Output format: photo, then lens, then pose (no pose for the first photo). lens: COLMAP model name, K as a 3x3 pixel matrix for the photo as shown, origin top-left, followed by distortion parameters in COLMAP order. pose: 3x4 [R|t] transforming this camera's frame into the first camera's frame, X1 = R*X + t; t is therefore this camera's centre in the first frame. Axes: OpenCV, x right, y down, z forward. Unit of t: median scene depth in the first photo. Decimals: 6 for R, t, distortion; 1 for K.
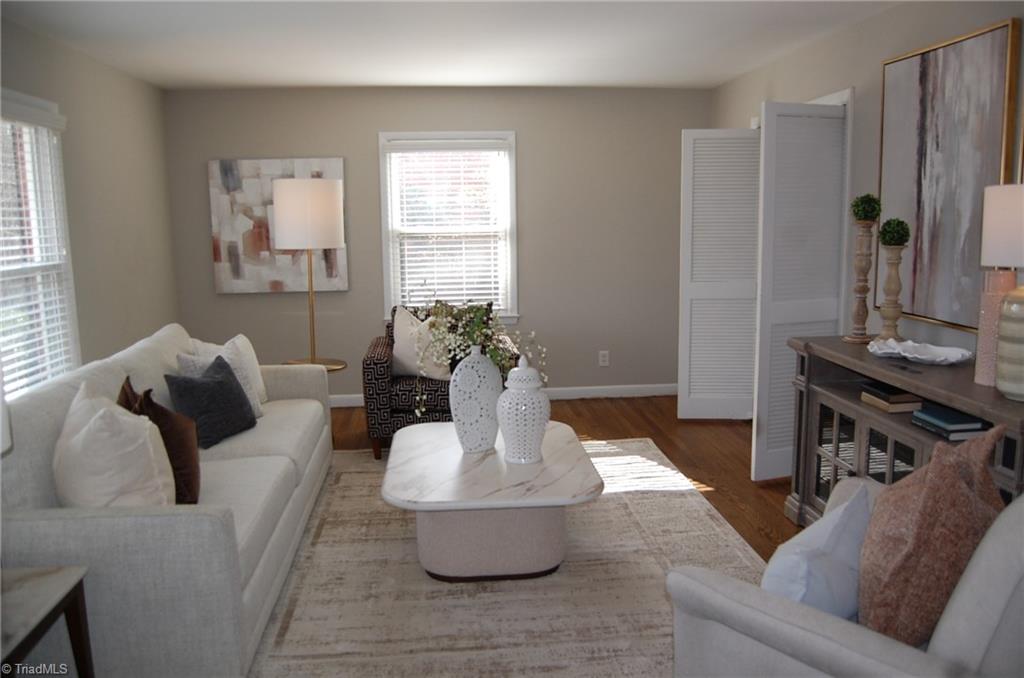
lens RADIAL K [[802.2, 0, 515.8], [0, 802.2, 343.0], [0, 0, 1]] dist [-0.098012, 0.039373]
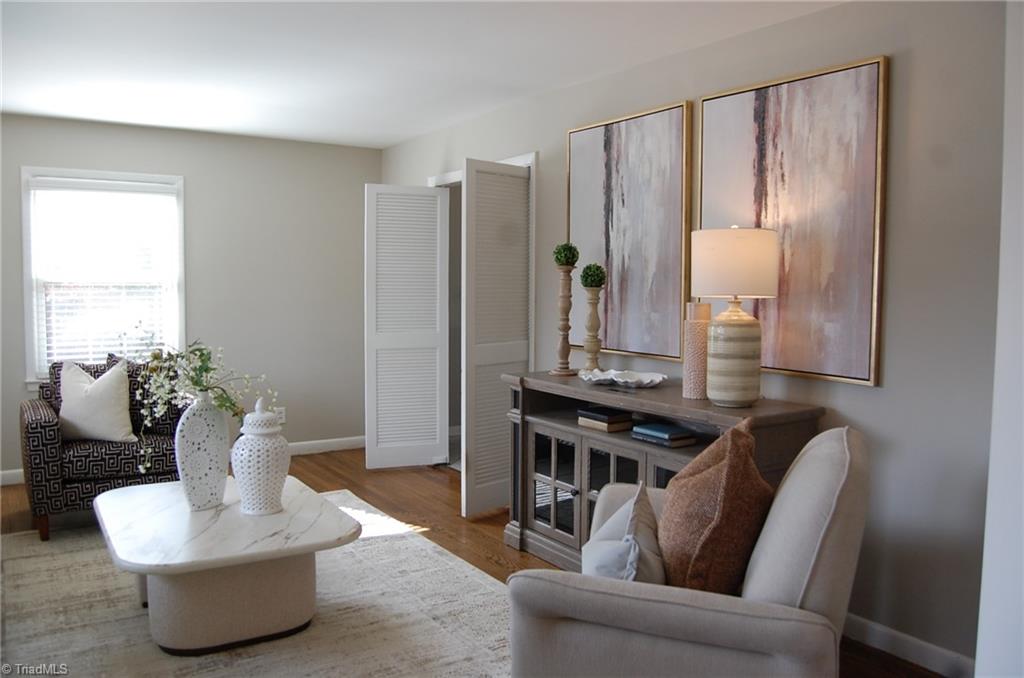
lens RADIAL K [[802.2, 0, 515.8], [0, 802.2, 343.0], [0, 0, 1]] dist [-0.098012, 0.039373]
pose [[0.883828, -0.013733, 0.467609, -0.155700], [0.054477, 0.995790, -0.073722, 0.034185], [-0.464628, 0.090631, 0.880856, 0.034455]]
